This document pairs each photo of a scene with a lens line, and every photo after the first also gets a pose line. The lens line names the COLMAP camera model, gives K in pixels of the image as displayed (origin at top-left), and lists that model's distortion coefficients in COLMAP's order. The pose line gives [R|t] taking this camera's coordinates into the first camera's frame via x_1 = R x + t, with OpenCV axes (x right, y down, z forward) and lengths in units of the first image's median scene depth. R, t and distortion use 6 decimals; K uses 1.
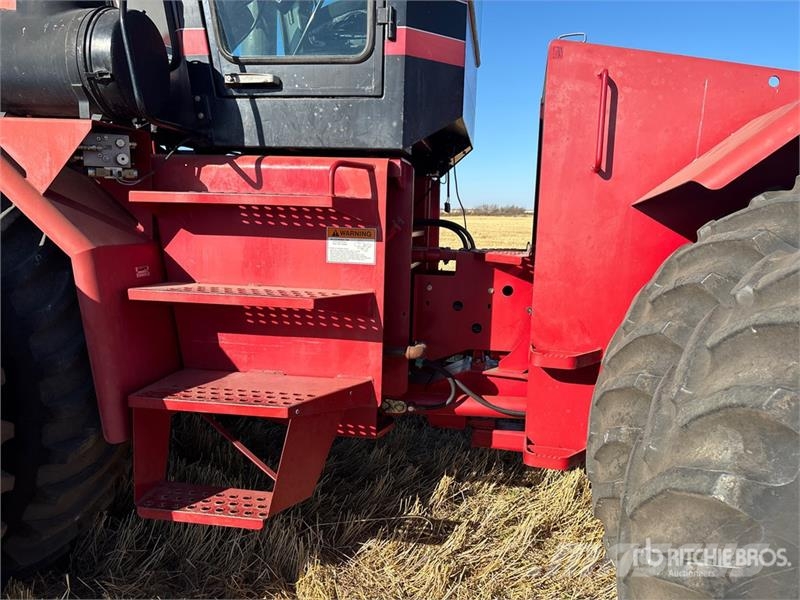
lens RADIAL K [[597.9, 0, 400.0], [0, 597.9, 300.0], [0, 0, 1]] dist [0.057192, -0.087026]
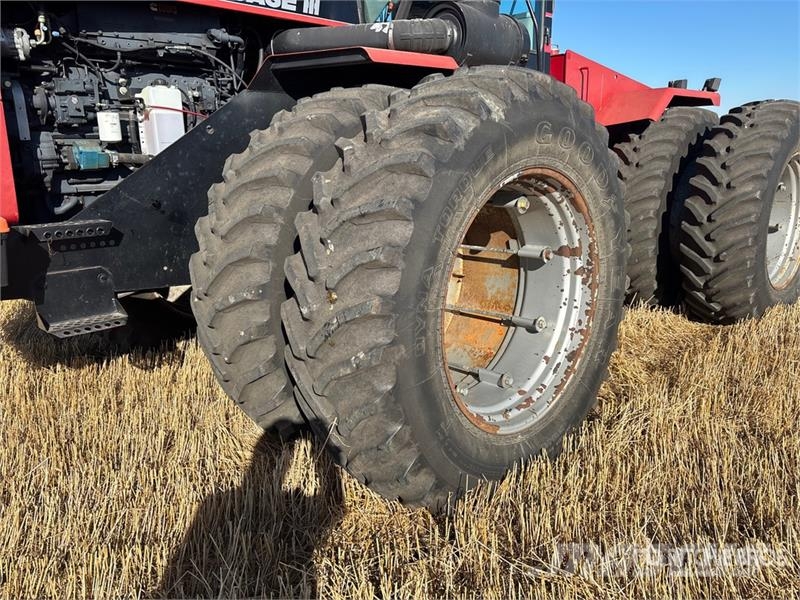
lens RADIAL K [[614.6, 0, 400.0], [0, 614.6, 300.0], [0, 0, 1]] dist [0.020829, 0.001271]
pose [[0.585984, -0.230165, 0.776948, -1.957372], [0.147120, 0.973096, 0.177312, -0.046069], [-0.796856, 0.010402, 0.604080, 0.168203]]
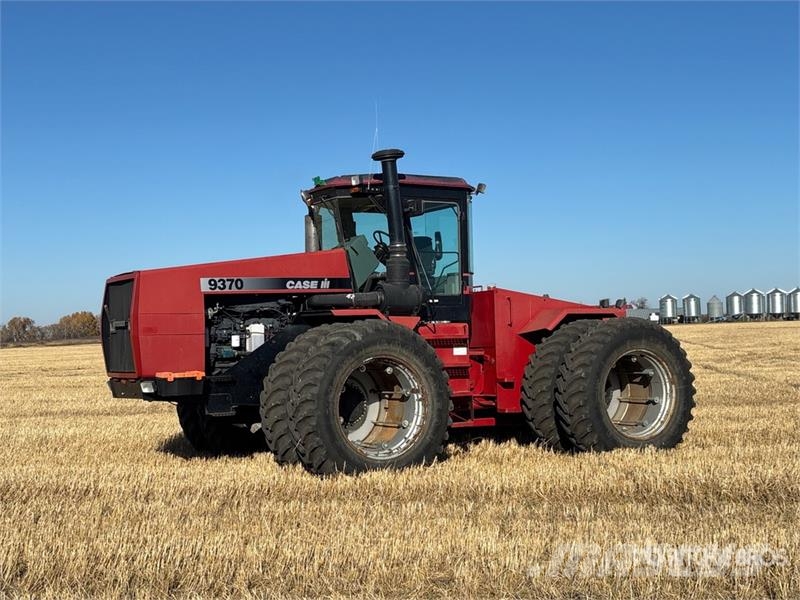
lens RADIAL K [[1109.0, 0, 400.0], [0, 1109.0, 300.0], [0, 0, 1]] dist [0.072659, -0.019031]
pose [[0.762033, -0.018342, 0.647279, -4.236490], [0.133670, 0.982525, -0.129527, 0.381382], [-0.633592, 0.185225, 0.751168, -3.379874]]
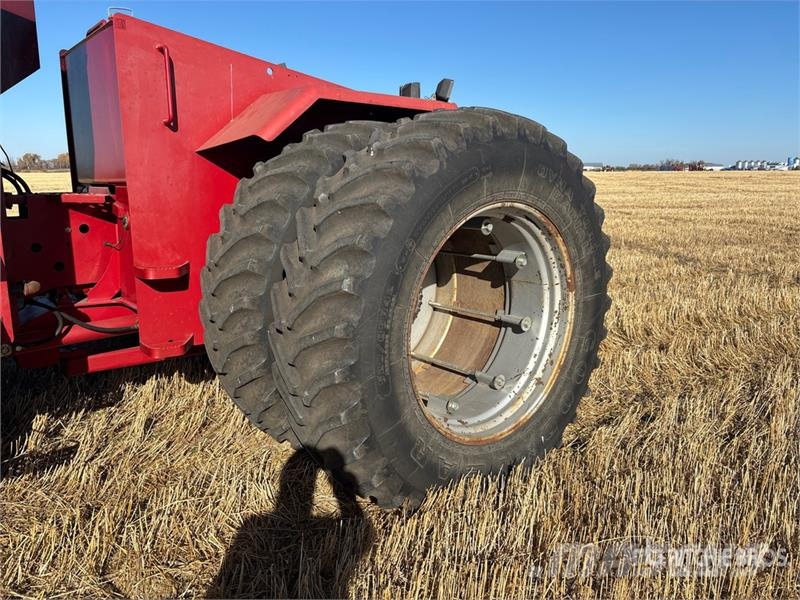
lens RADIAL K [[599.1, 0, 399.2], [0, 599.1, 309.5], [0, 0, 1]] dist [-0.012864, 0.001244]
pose [[0.619858, -0.183682, 0.762914, -0.419391], [0.115092, 0.982985, 0.143156, 0.051120], [-0.776228, -0.000931, 0.630452, -0.201148]]
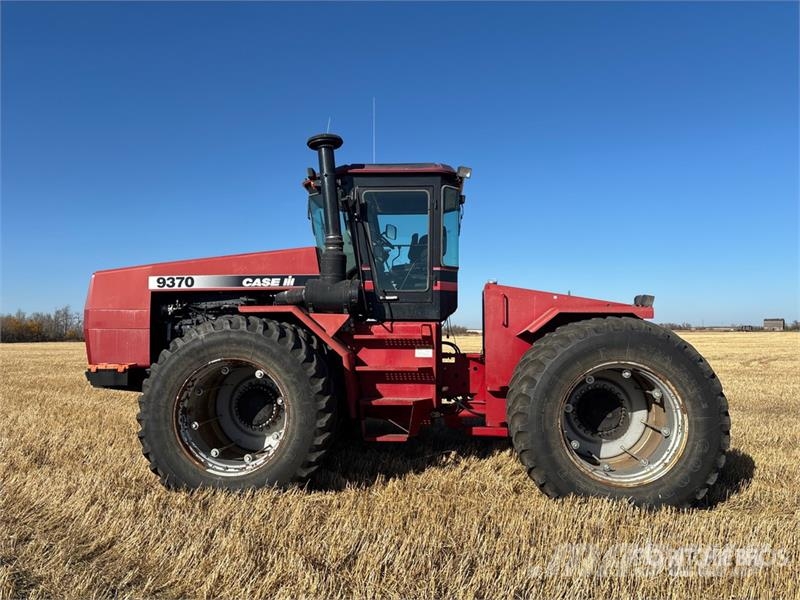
lens RADIAL K [[611.4, 0, 400.0], [0, 611.4, 300.0], [0, 0, 1]] dist [0.057224, -0.089135]
pose [[0.995895, -0.017405, 0.088826, -0.462340], [0.034192, 0.980967, -0.191142, 0.233286], [-0.083808, 0.193395, 0.977535, -1.988849]]
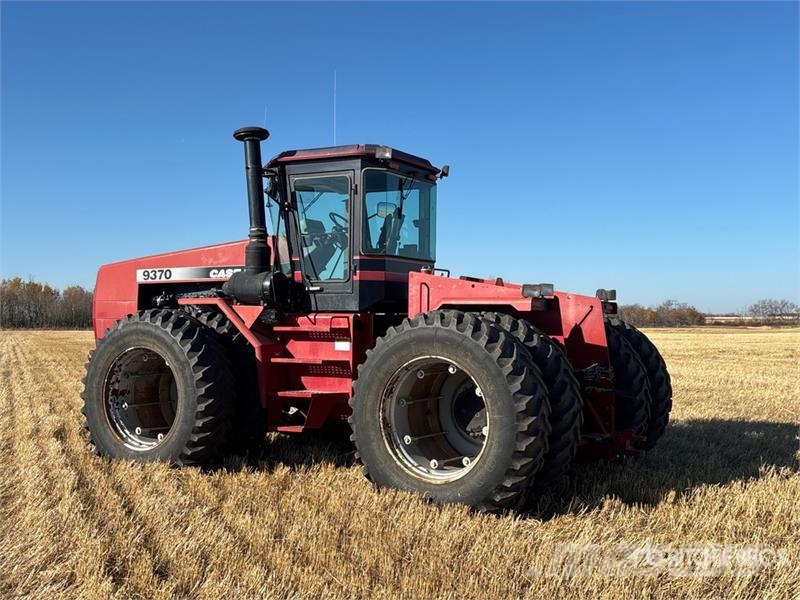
lens RADIAL K [[965.8, 0, 400.0], [0, 965.8, 300.0], [0, 0, 1]] dist [0.114870, -0.010167]
pose [[0.926648, -0.025161, -0.375086, 1.897928], [-0.036966, 0.986823, -0.157522, 0.414640], [0.374107, 0.159833, 0.913508, -3.118750]]
